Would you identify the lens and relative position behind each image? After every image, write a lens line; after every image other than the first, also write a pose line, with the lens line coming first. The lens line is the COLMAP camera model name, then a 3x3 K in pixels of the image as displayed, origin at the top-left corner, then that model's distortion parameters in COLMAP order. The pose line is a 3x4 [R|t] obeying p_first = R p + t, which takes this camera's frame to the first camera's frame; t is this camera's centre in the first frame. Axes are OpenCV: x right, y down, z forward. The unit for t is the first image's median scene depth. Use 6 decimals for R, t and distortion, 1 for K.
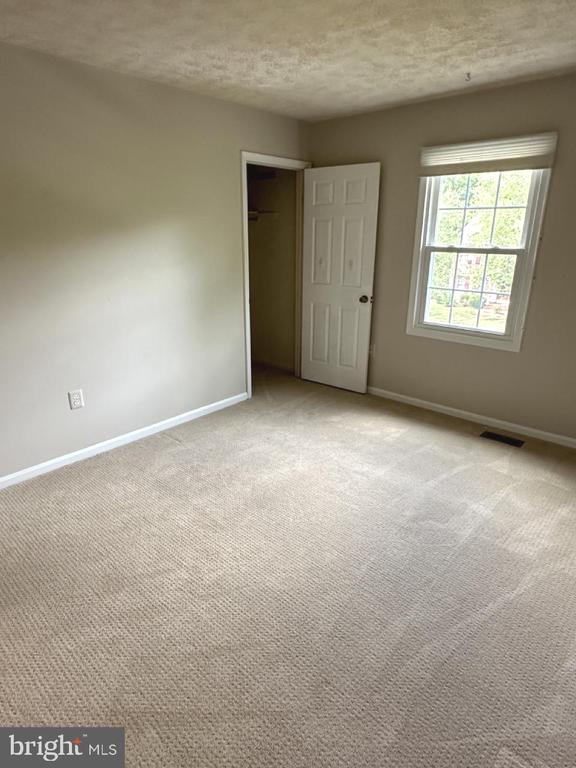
lens RADIAL K [[450.6, 0, 288.0], [0, 450.6, 384.0], [0, 0, 1]] dist [-0.005789, 0.000369]
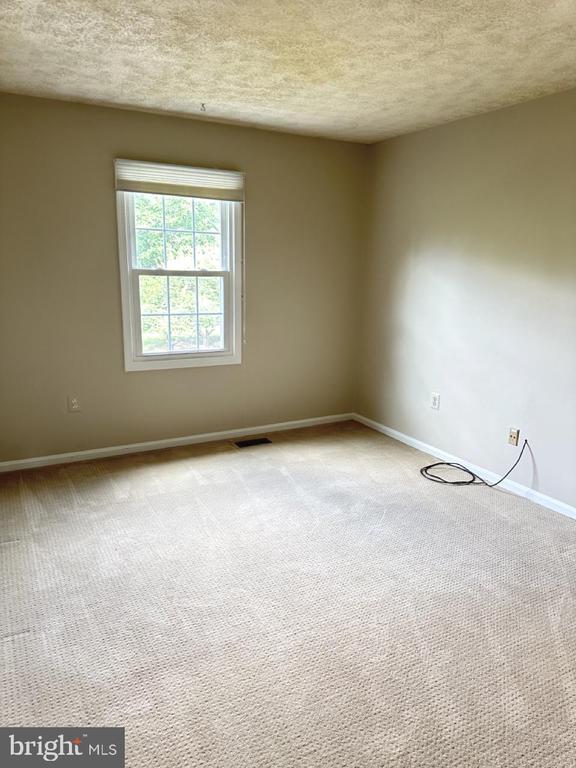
lens RADIAL K [[531.9, 0, 292.1], [0, 531.9, 385.2], [0, 0, 1]] dist [0.119857, -0.185868]
pose [[0.336929, -0.213390, 0.917030, -0.639541], [0.279843, 0.952659, 0.118863, -0.135505], [-0.898981, 0.216576, 0.380694, 0.389222]]
